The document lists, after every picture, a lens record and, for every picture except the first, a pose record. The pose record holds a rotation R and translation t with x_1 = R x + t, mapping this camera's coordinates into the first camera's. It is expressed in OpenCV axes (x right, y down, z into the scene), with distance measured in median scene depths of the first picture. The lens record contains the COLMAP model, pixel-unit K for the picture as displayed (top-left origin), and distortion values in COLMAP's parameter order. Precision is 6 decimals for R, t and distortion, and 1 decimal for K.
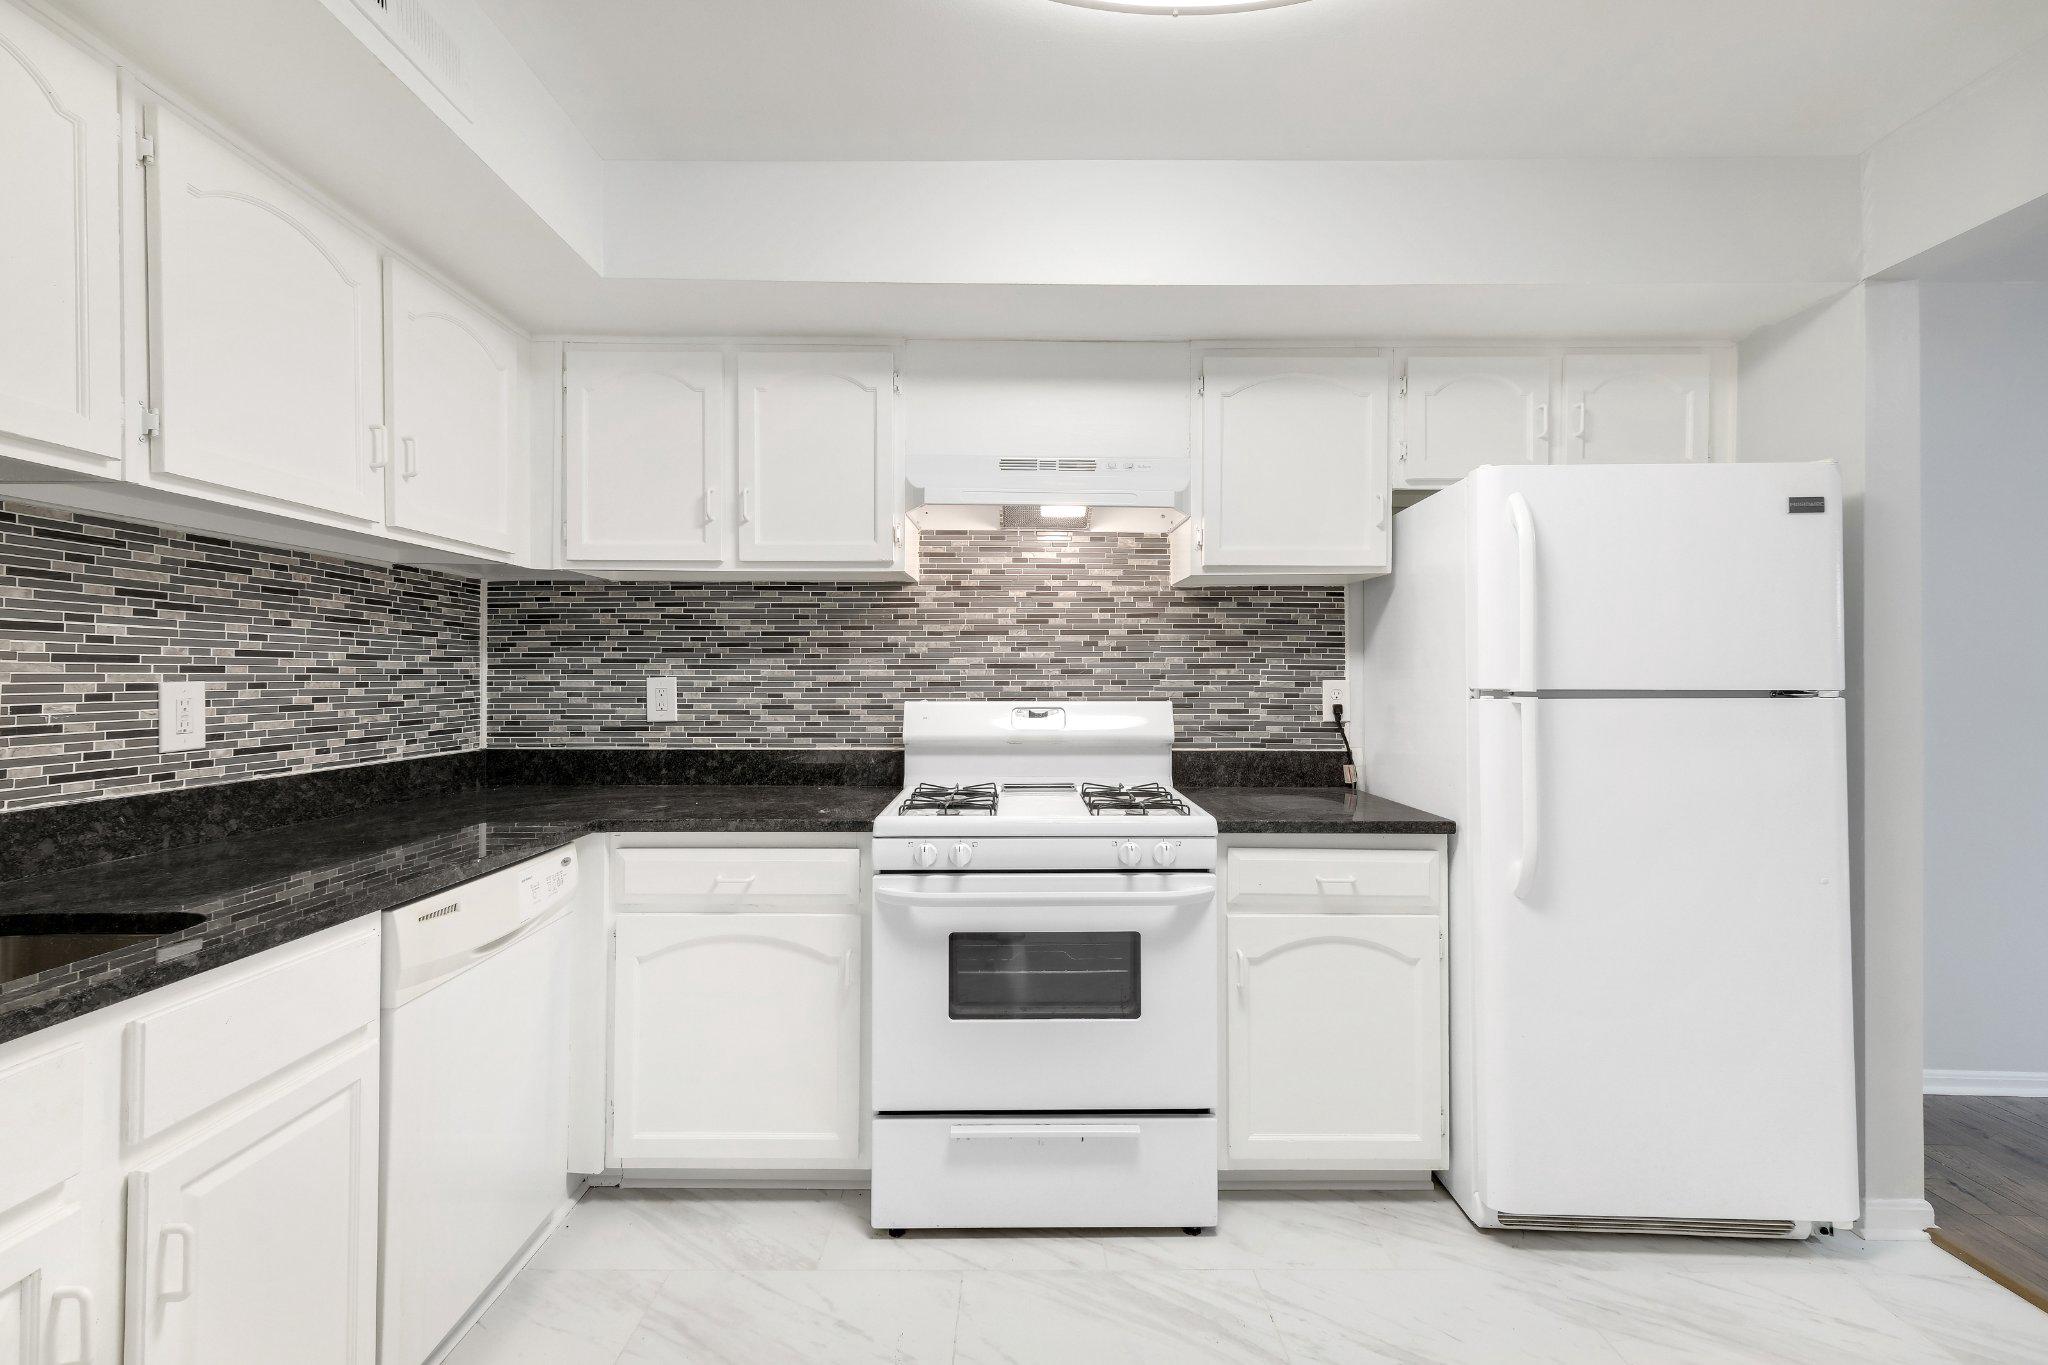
lens RADIAL K [[897.5, 0, 1023.3], [0, 897.5, 671.8], [0, 0, 1]] dist [0.013459, 0.000248]
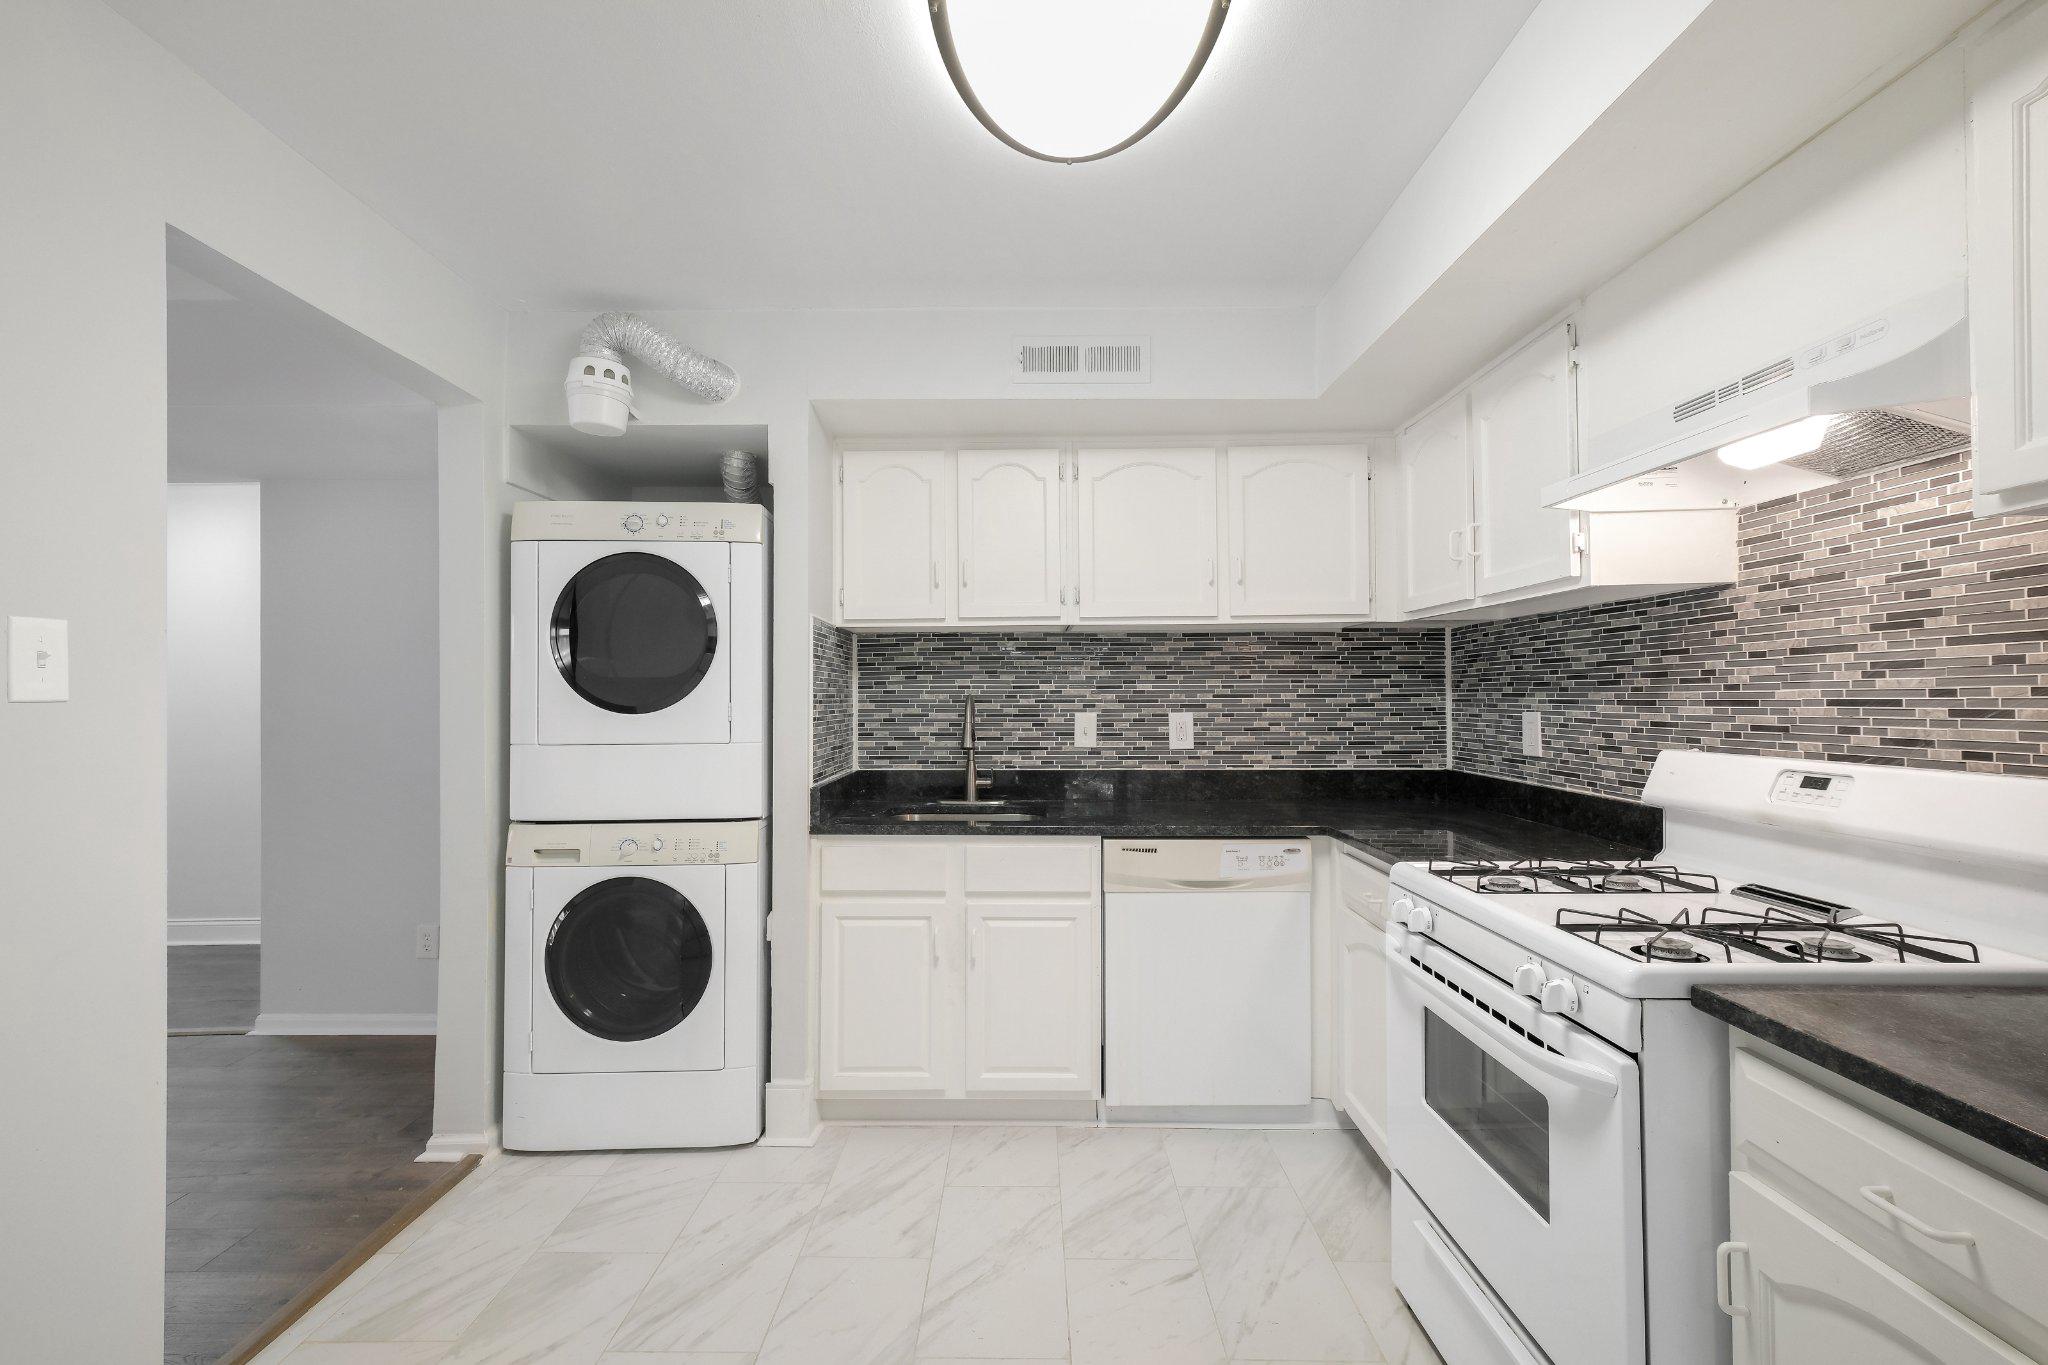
lens RADIAL K [[897.5, 0, 1019.5], [0, 897.5, 693.9], [0, 0, 1]] dist [0.013459, 0.000248]
pose [[-0.005724, -0.004514, -0.999973, 0.599338], [0.008609, 0.999953, -0.004563, -0.014157], [0.999947, -0.008635, -0.005685, 0.438471]]
